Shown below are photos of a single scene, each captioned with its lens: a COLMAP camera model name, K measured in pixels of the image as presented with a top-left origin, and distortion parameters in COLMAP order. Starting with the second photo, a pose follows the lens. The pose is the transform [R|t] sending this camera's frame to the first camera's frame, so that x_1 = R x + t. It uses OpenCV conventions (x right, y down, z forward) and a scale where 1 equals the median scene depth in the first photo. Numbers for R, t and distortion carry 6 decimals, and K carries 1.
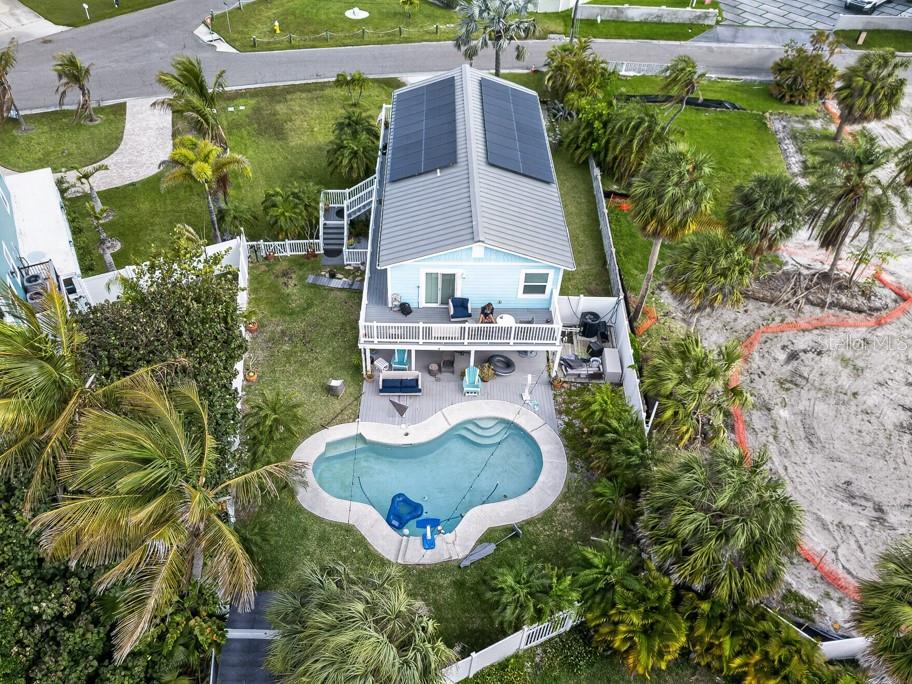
lens RADIAL K [[710.2, 0, 422.1], [0, 710.2, 343.0], [0, 0, 1]] dist [0.099656, -0.095432]
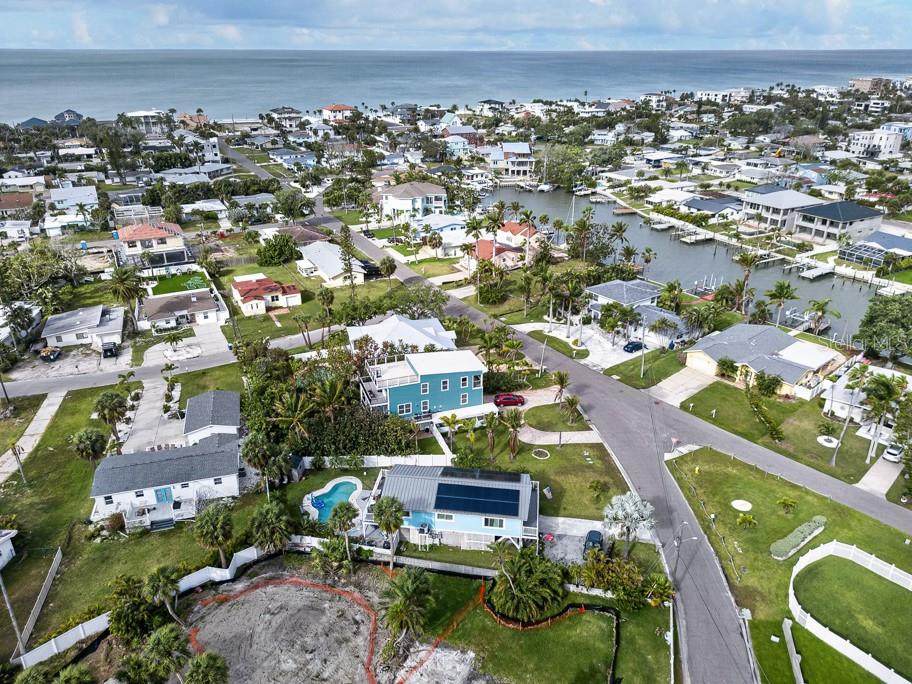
lens RADIAL K [[654.2, 0, 456.4], [0, 654.2, 336.4], [0, 0, 1]] dist [0.075137, -0.078829]
pose [[-0.115100, 0.386623, -0.915027, 1.919124], [-0.694611, 0.627175, 0.352373, -1.378991], [0.710118, 0.676146, 0.196365, 0.276882]]
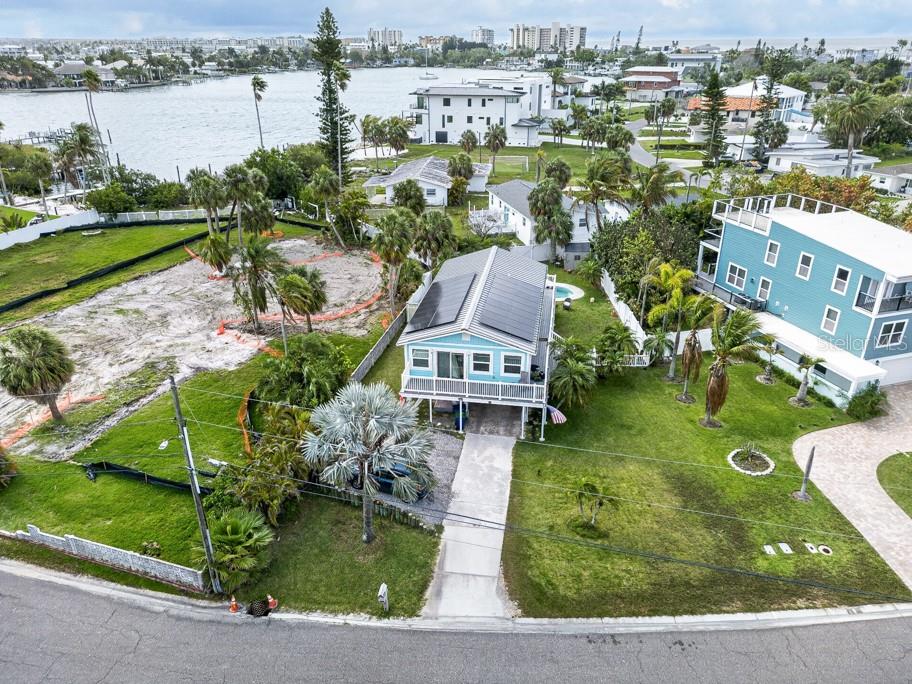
lens RADIAL K [[650.7, 0, 456.0], [0, 650.7, 342.0], [0, 0, 1]] dist [0.074252, -0.075433]
pose [[-0.988412, -0.065192, 0.137084, -0.064904], [0.105158, 0.357206, 0.928087, -1.486599], [-0.109471, 0.931748, -0.346211, 1.625979]]
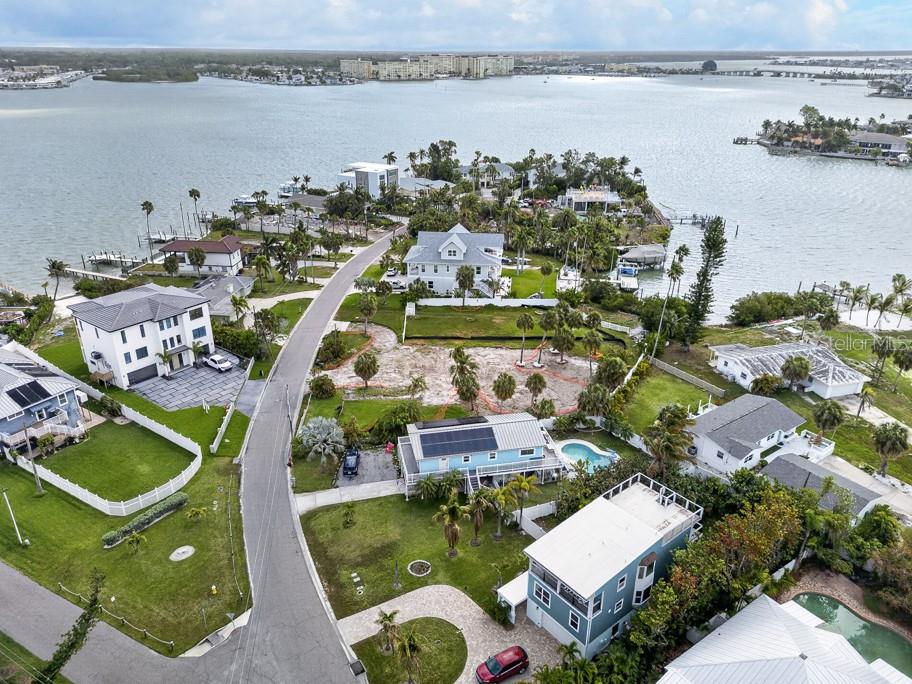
lens RADIAL K [[650.7, 0, 456.0], [0, 650.7, 342.0], [0, 0, 1]] dist [0.074252, -0.075433]
pose [[-0.222260, -0.404409, 0.887160, -1.956786], [0.673184, 0.594562, 0.439682, -1.602035], [-0.705283, 0.694946, 0.140094, 0.529255]]
